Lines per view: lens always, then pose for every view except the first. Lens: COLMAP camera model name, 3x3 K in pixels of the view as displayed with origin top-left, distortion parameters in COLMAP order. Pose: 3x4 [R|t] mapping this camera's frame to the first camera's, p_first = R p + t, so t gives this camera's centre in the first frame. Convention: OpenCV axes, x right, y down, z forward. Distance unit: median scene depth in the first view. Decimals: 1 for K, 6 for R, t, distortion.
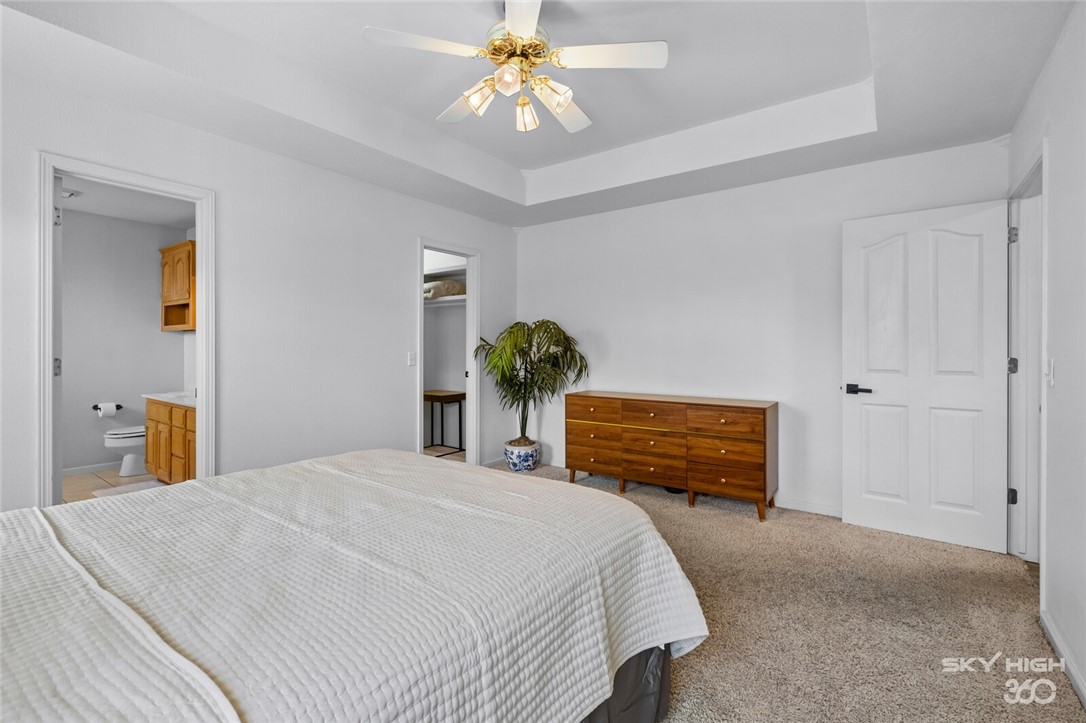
lens RADIAL K [[487.5, 0, 545.0], [0, 487.5, 357.8], [0, 0, 1]] dist [0.004550, 0.000532]
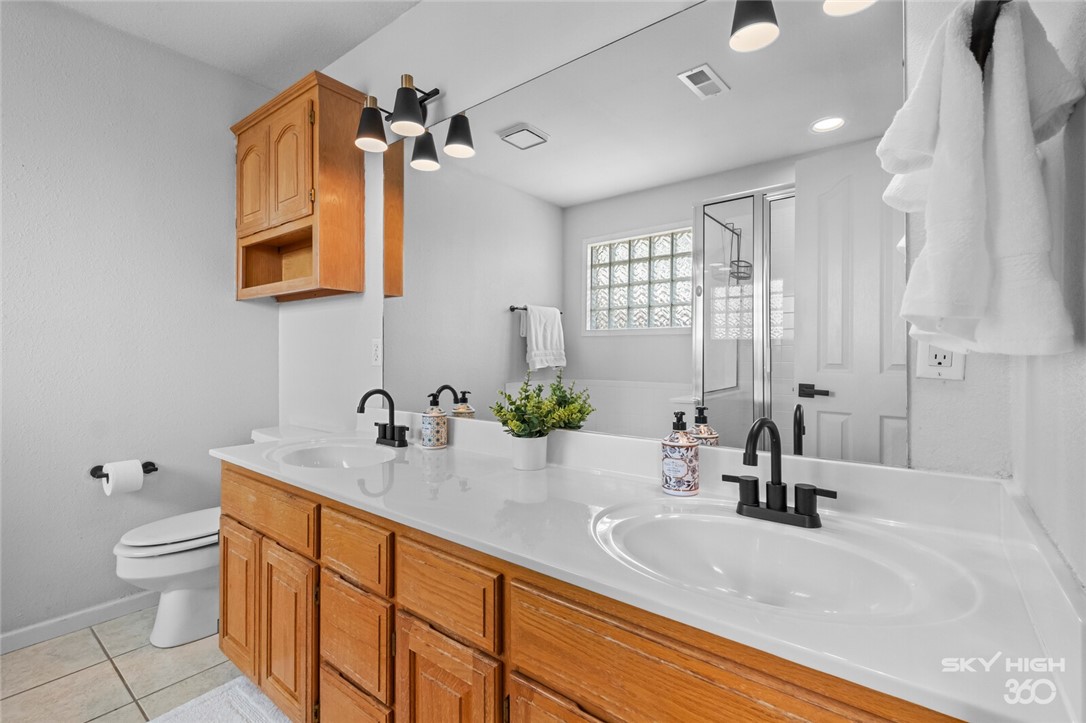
lens RADIAL K [[487.5, 0, 541.6], [0, 487.5, 354.5], [0, 0, 1]] dist [0.004550, 0.000532]
pose [[0.999589, -0.003245, -0.028497, -0.518060], [0.003058, 0.999974, -0.006607, 0.002262], [0.028518, 0.006517, 0.999572, 0.584123]]
